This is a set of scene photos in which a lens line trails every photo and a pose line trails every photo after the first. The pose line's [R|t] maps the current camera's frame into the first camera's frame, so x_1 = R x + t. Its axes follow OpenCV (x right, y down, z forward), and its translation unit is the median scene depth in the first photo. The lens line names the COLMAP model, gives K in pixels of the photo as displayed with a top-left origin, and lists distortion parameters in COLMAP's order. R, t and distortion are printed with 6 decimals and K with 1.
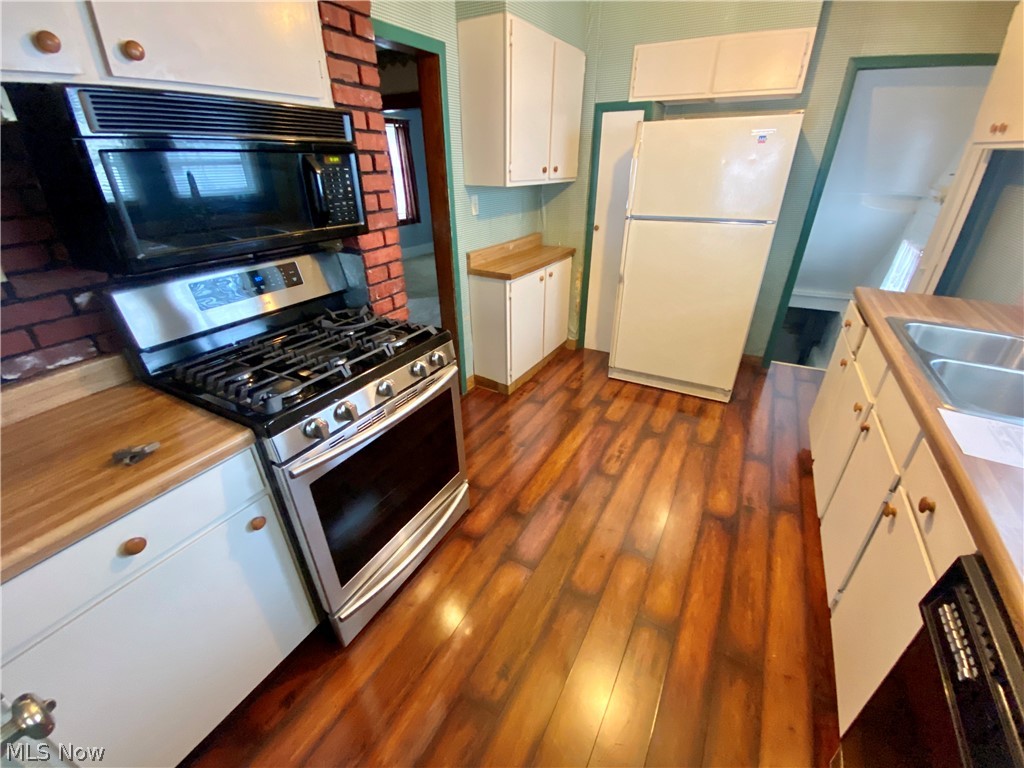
lens RADIAL K [[414.6, 0, 512.0], [0, 414.6, 384.0], [0, 0, 1]] dist [0.017730, -0.020381]
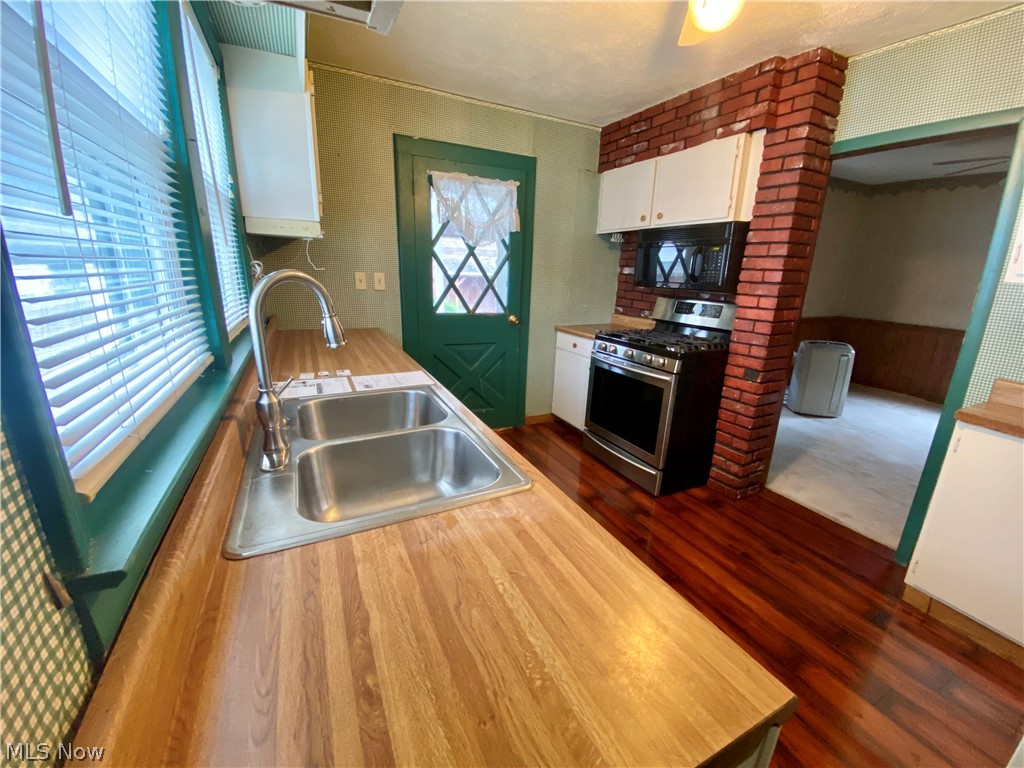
lens RADIAL K [[414.6, 0, 512.0], [0, 414.6, 384.0], [0, 0, 1]] dist [0.017730, -0.020381]
pose [[-0.561434, 0.213124, -0.799606, 1.106205], [-0.413065, 0.765104, 0.493957, -0.424130], [0.717056, 0.607613, -0.341521, 0.921776]]
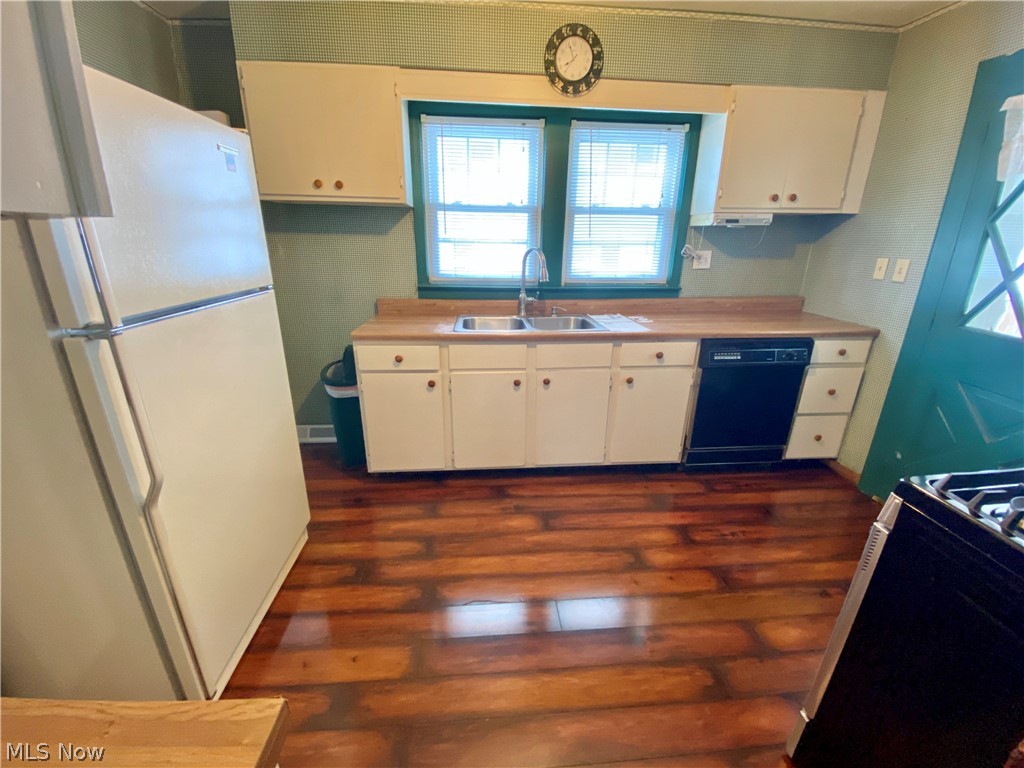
lens RADIAL K [[414.6, 0, 512.0], [0, 414.6, 384.0], [0, 0, 1]] dist [0.017730, -0.020381]
pose [[-0.570657, -0.254547, 0.780741, -0.200224], [0.382249, 0.759125, 0.526892, -0.538493], [-0.726798, 0.599112, -0.335900, 1.181189]]
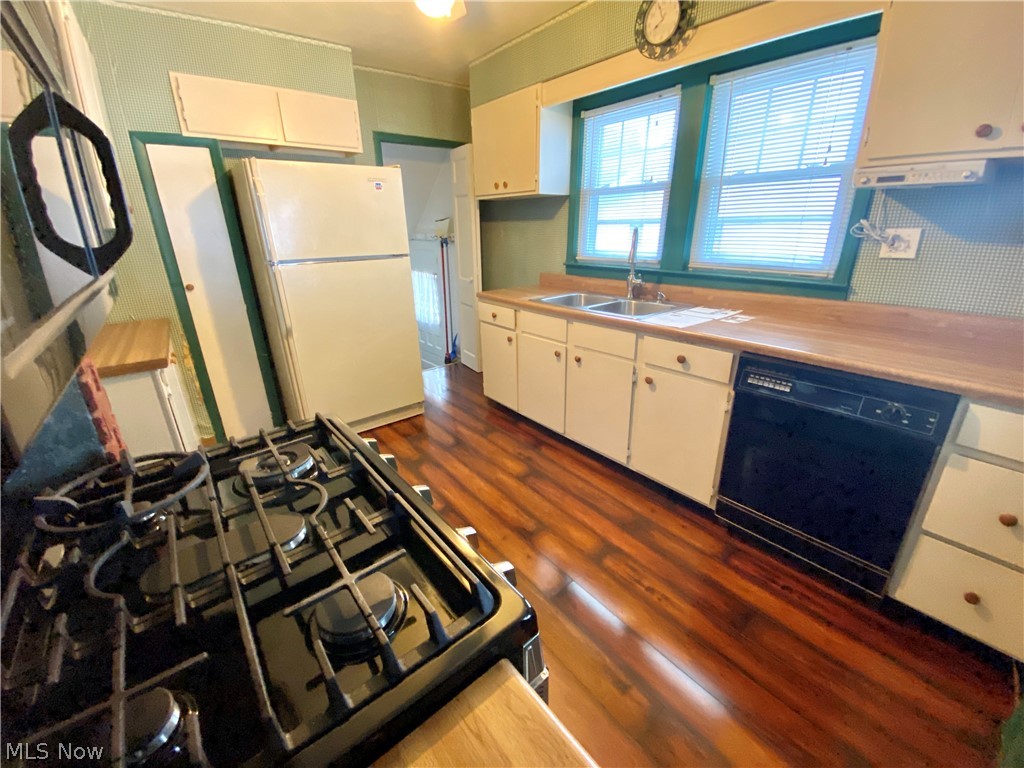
lens RADIAL K [[414.6, 0, 512.0], [0, 414.6, 384.0], [0, 0, 1]] dist [0.017730, -0.020381]
pose [[0.361271, -0.323345, 0.874603, -0.487869], [0.447595, 0.882963, 0.141549, -0.104826], [-0.818011, 0.340331, 0.463716, 0.369238]]
